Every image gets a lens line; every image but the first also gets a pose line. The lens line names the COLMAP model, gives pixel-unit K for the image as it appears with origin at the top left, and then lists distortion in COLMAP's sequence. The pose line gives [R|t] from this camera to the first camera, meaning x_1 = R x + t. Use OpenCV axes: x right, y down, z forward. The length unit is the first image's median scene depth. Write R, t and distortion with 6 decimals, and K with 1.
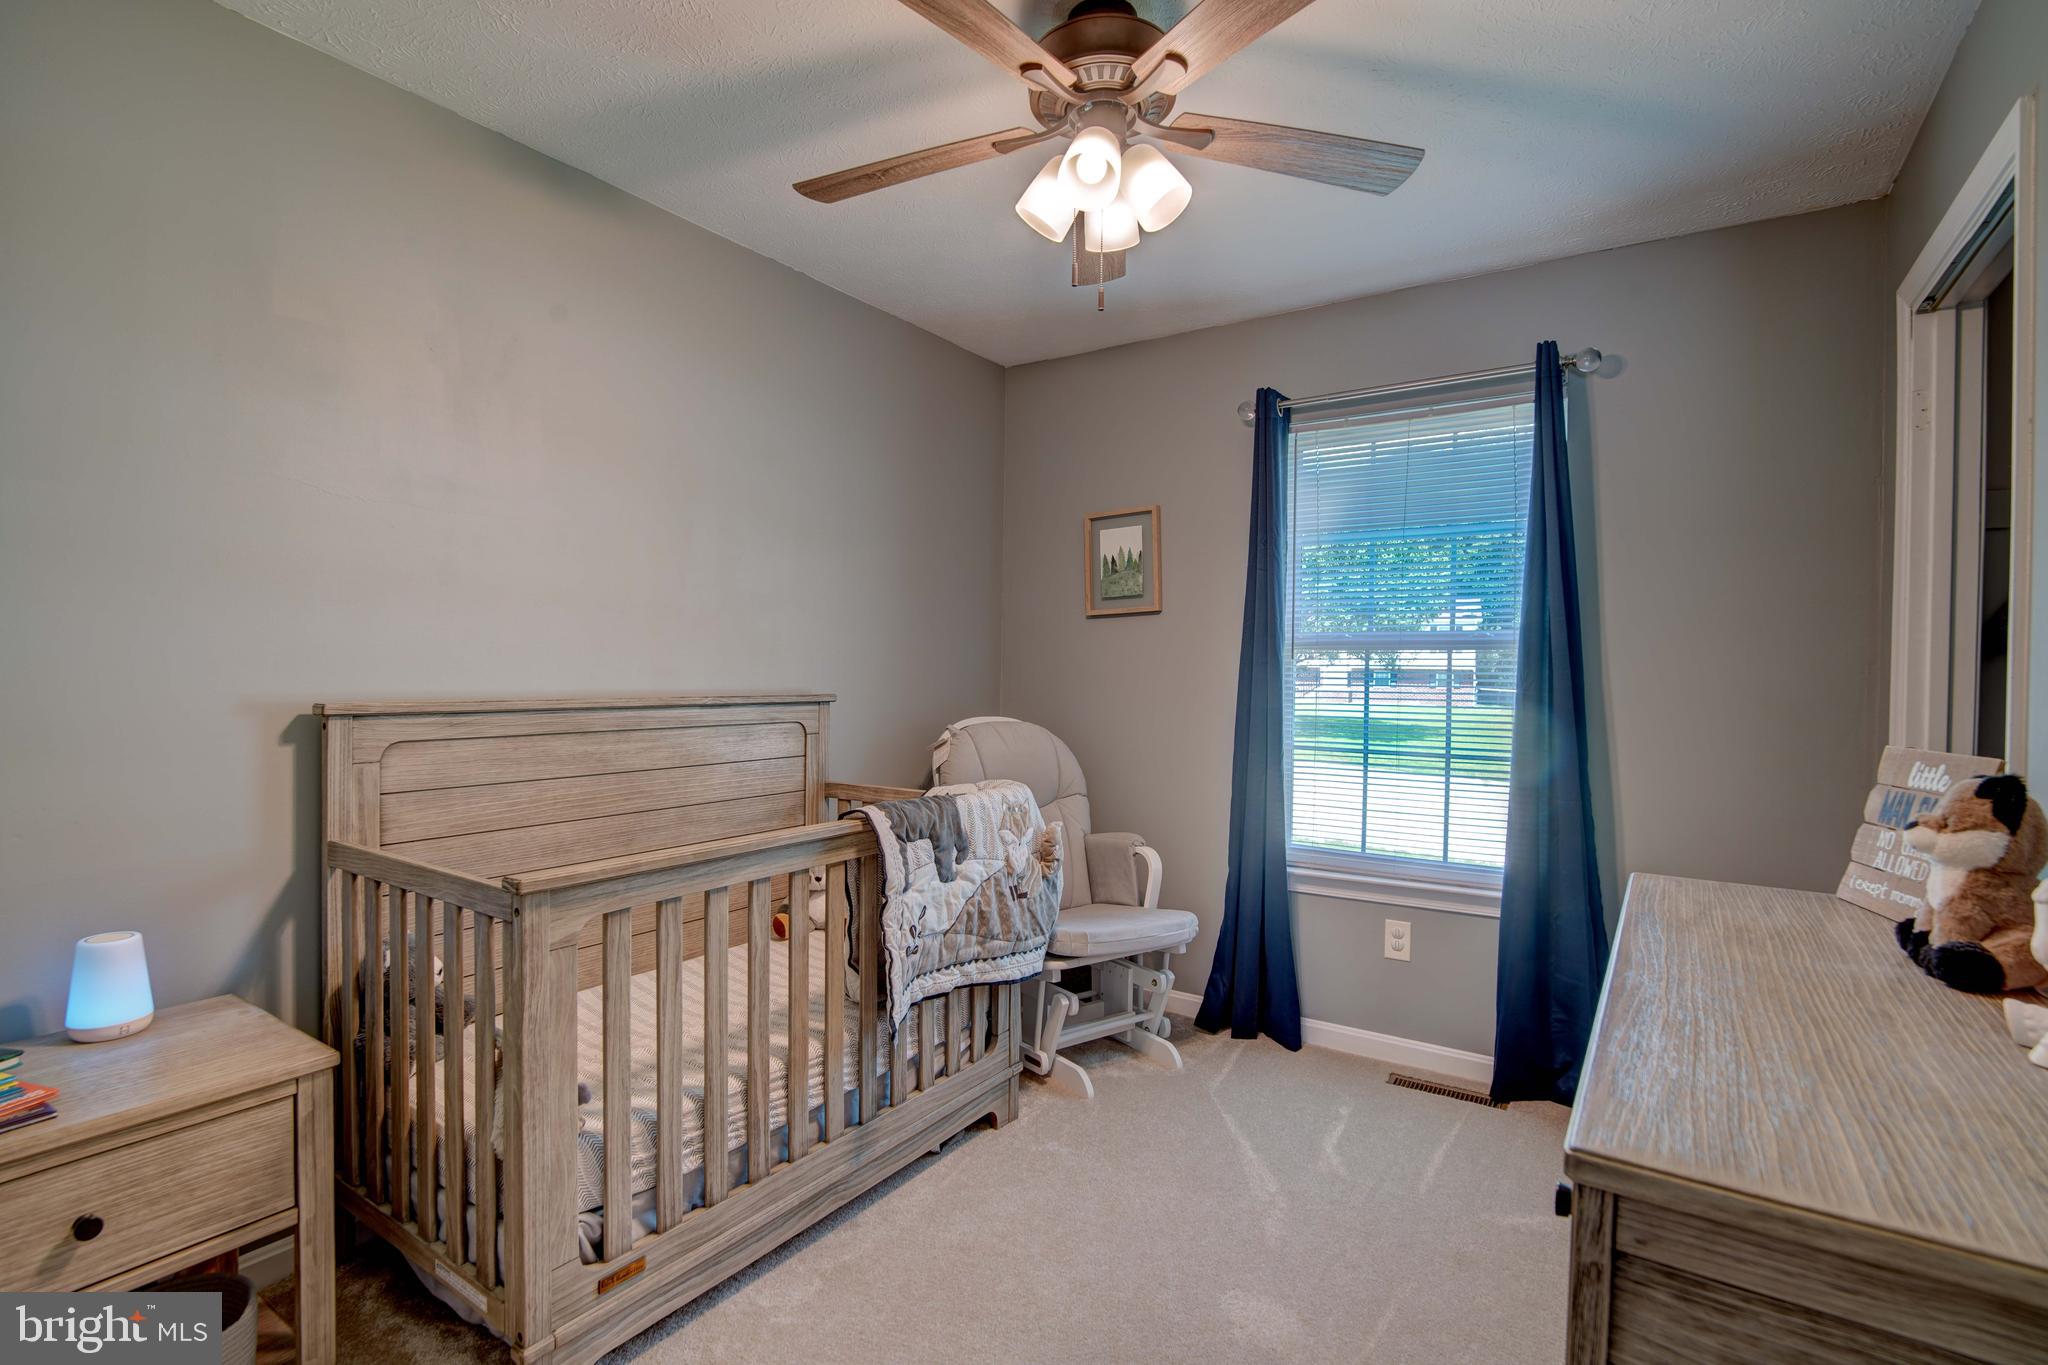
lens RADIAL K [[967.3, 0, 1024.0], [0, 967.3, 682.5], [0, 0, 1]] dist [-0.002217, -0.000189]
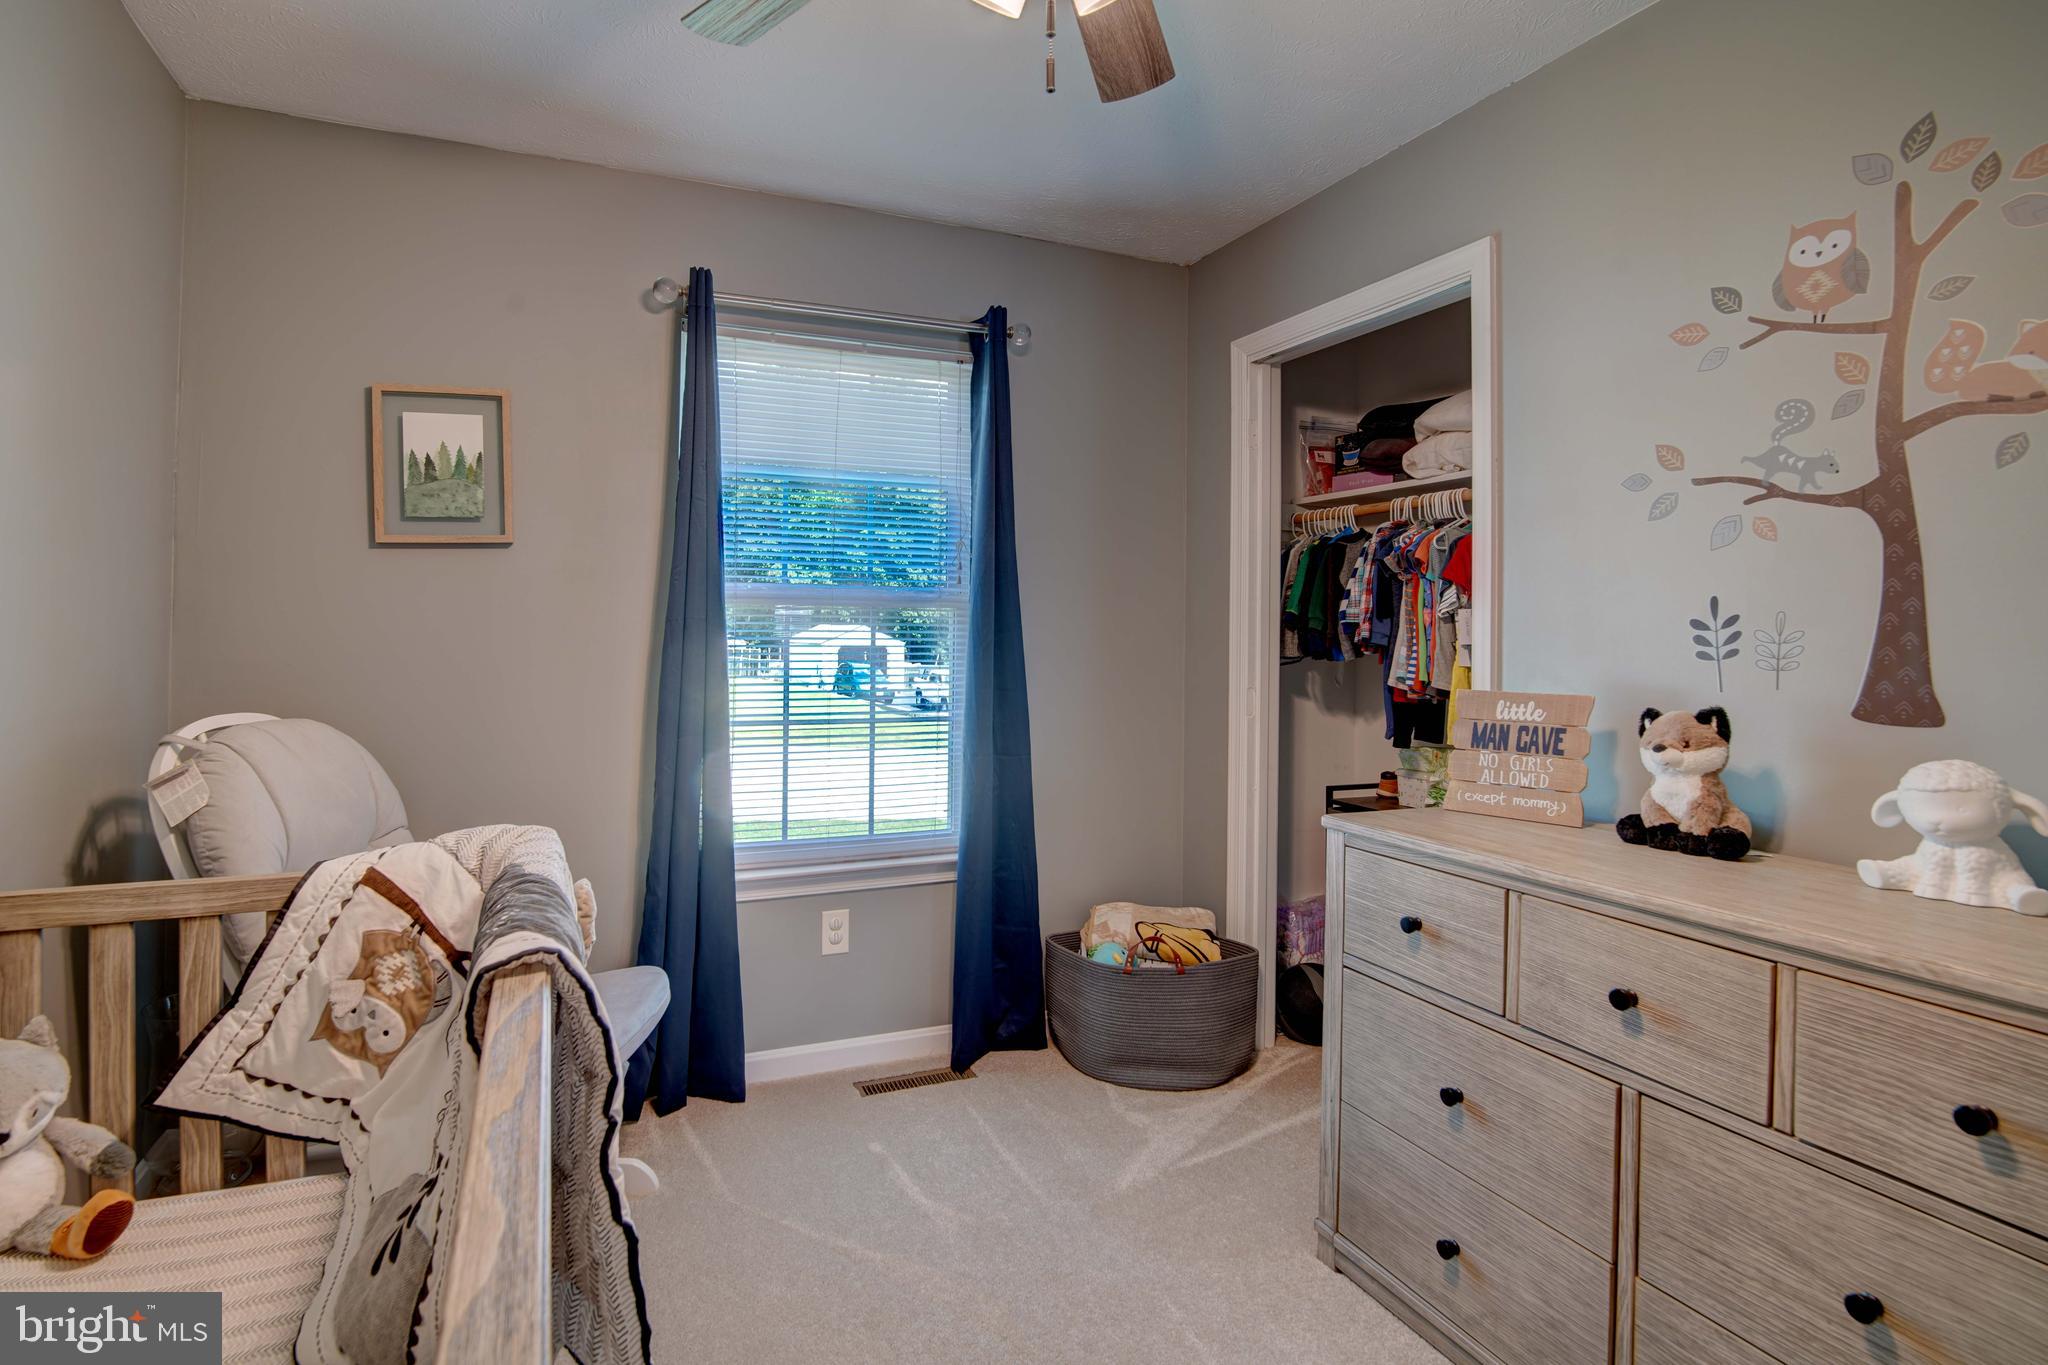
lens RADIAL K [[992.6, 0, 951.4], [0, 992.6, 631.4], [0, 0, 1]] dist [-0.002504, 0.000188]
pose [[0.571389, -0.005153, 0.820663, -0.293455], [0.008799, 0.999961, 0.000153, -0.009387], [-0.820632, 0.007133, 0.571412, 0.376725]]
